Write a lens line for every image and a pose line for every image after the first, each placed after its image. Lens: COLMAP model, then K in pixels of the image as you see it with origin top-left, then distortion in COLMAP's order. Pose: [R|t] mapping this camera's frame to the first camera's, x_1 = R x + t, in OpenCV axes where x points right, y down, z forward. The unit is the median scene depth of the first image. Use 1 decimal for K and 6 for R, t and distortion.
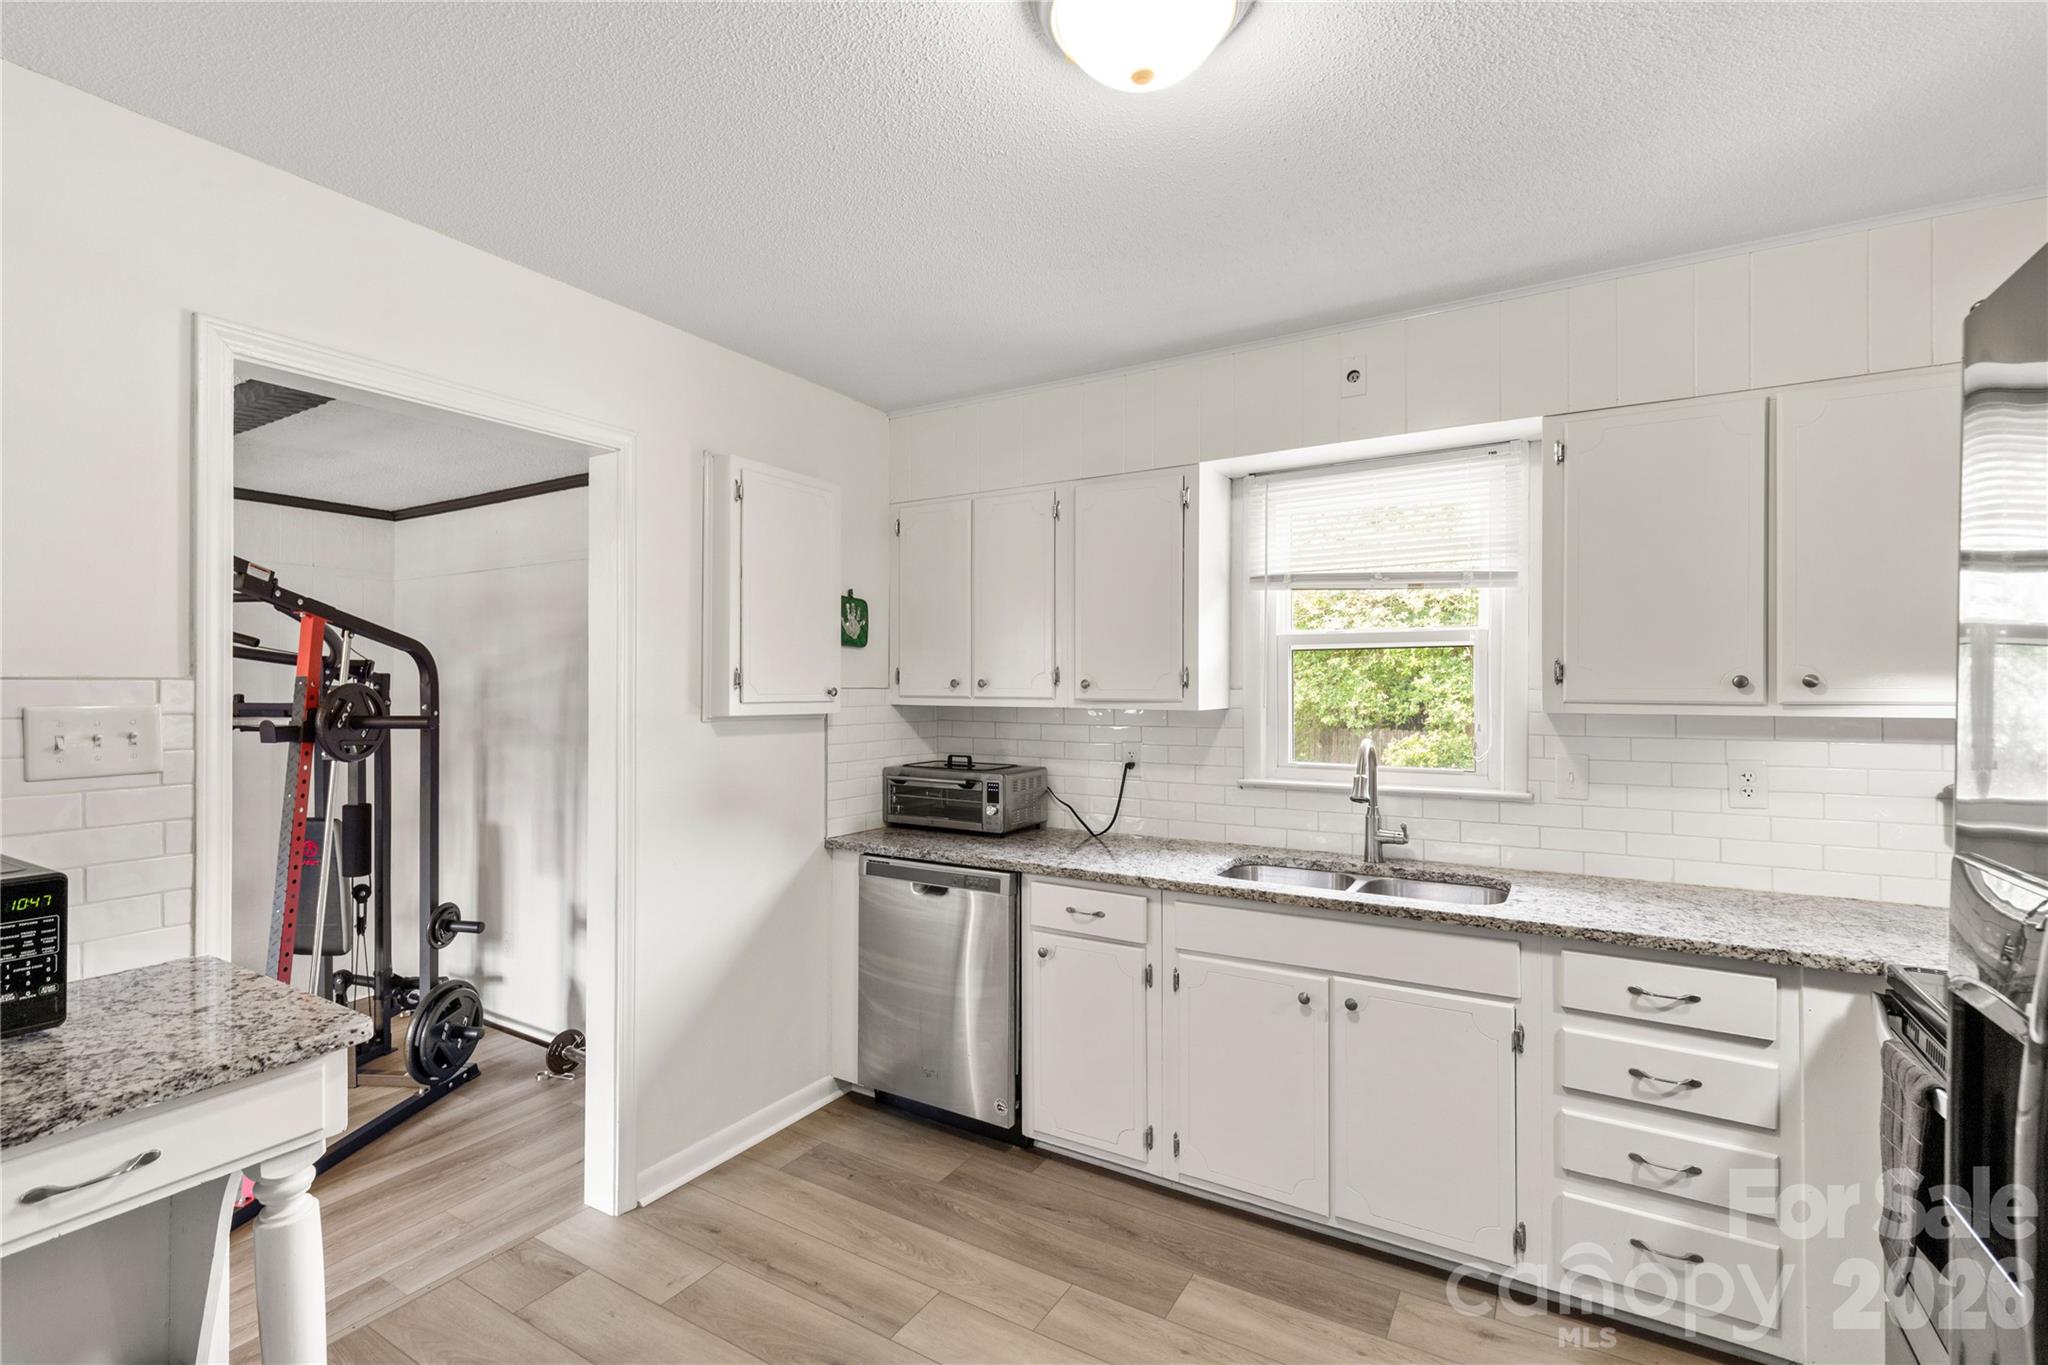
lens RADIAL K [[944.9, 0, 1020.1], [0, 944.9, 711.6], [0, 0, 1]] dist [0.001085, 0.000269]
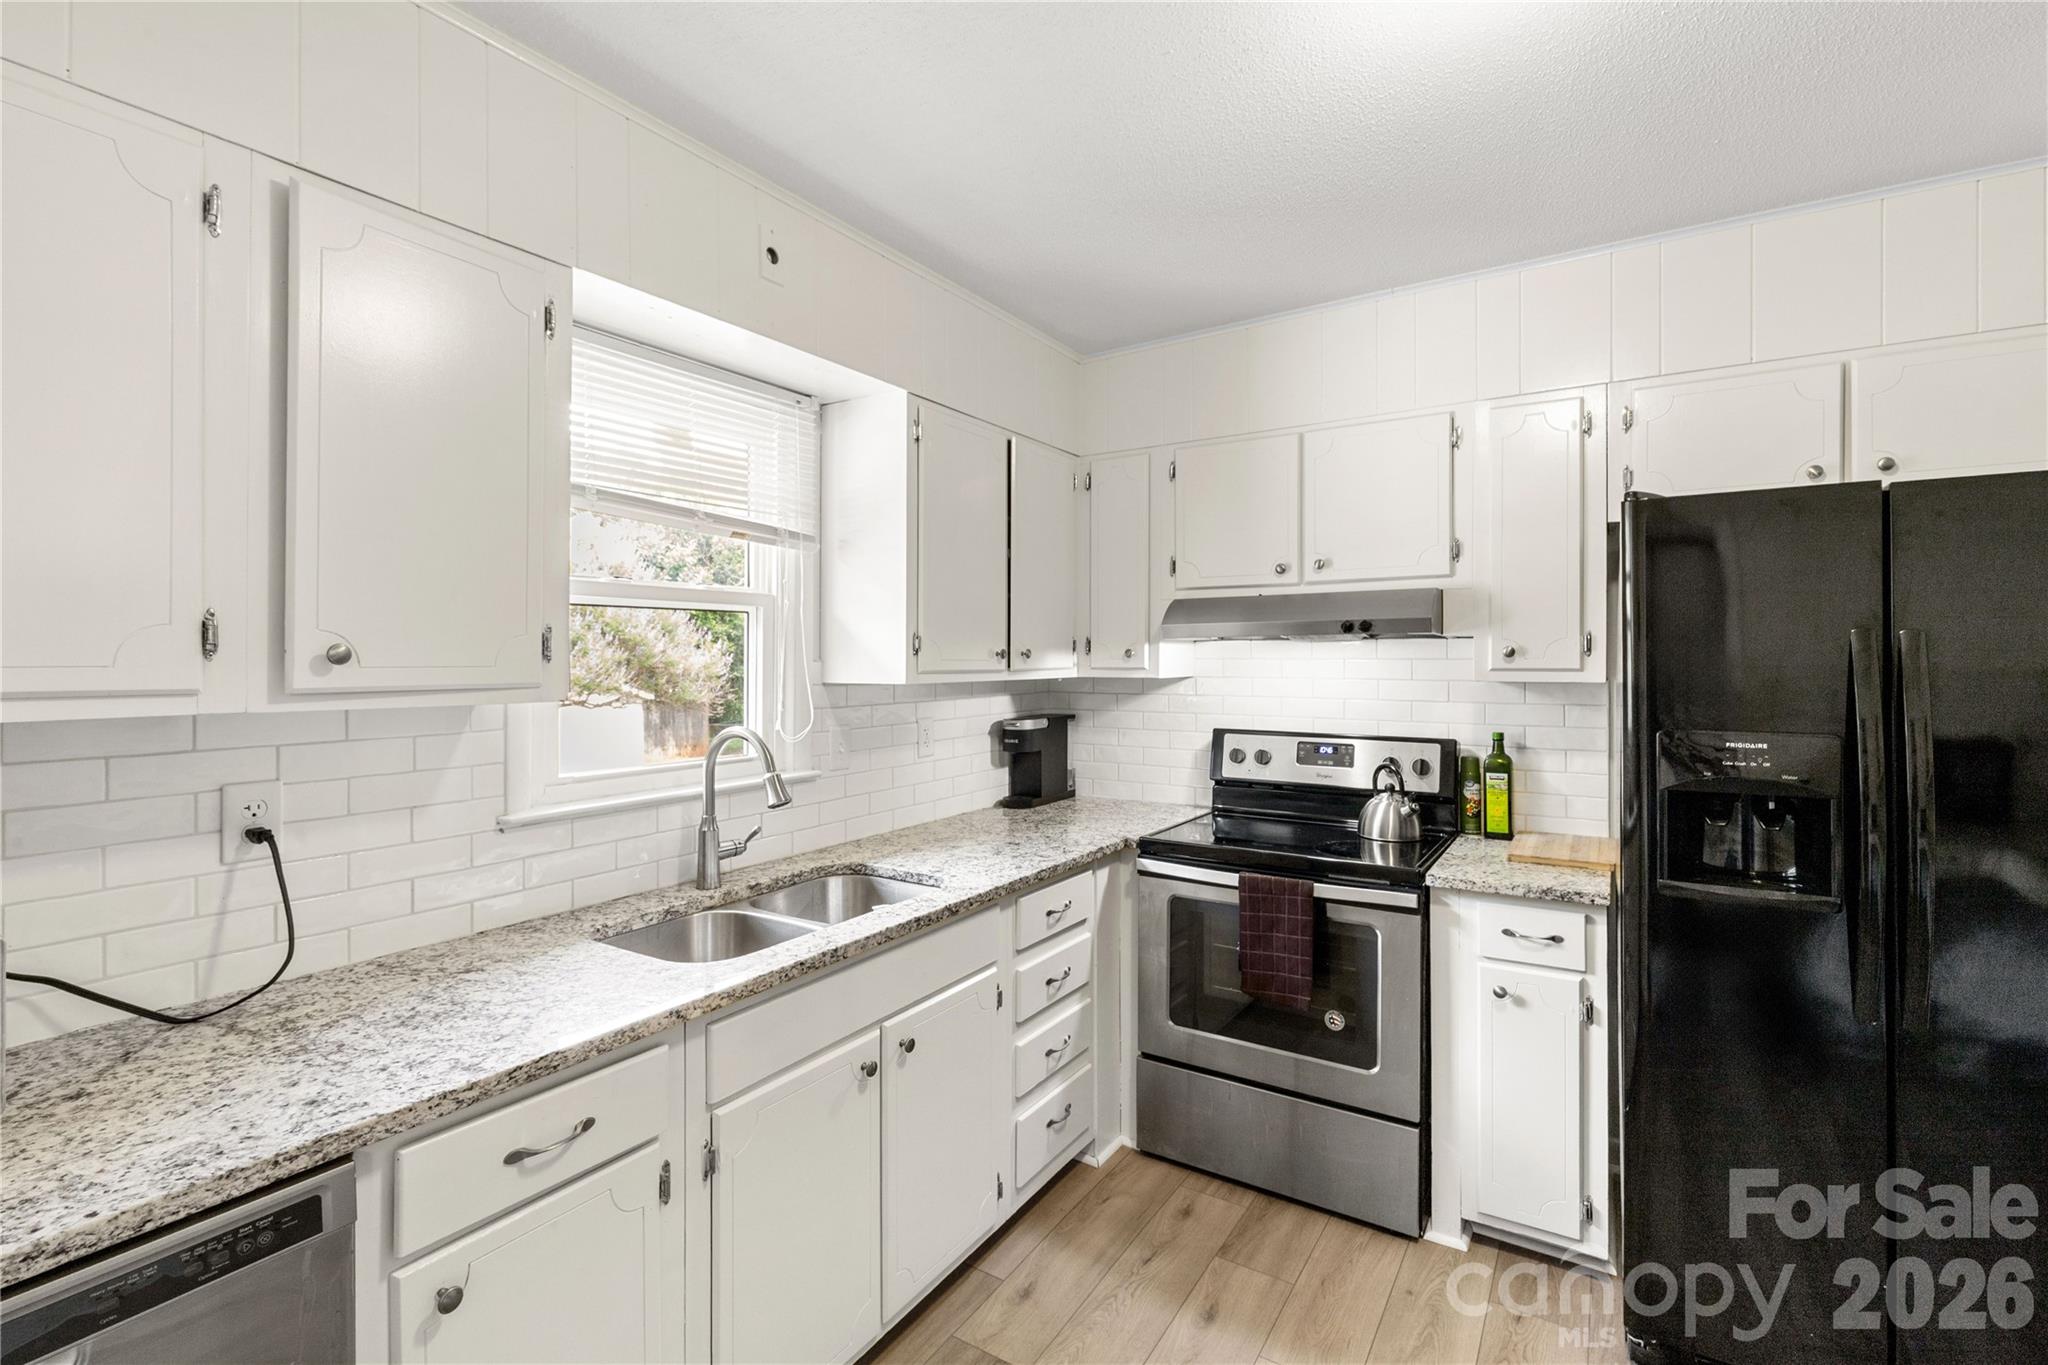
lens RADIAL K [[915.7, 0, 1031.6], [0, 915.7, 668.3], [0, 0, 1]] dist [0.001304, -0.000104]
pose [[0.021275, -0.011609, 0.999706, -0.432562], [0.025320, 0.999618, 0.011069, -0.022948], [-0.999453, 0.025077, 0.021561, 0.851492]]
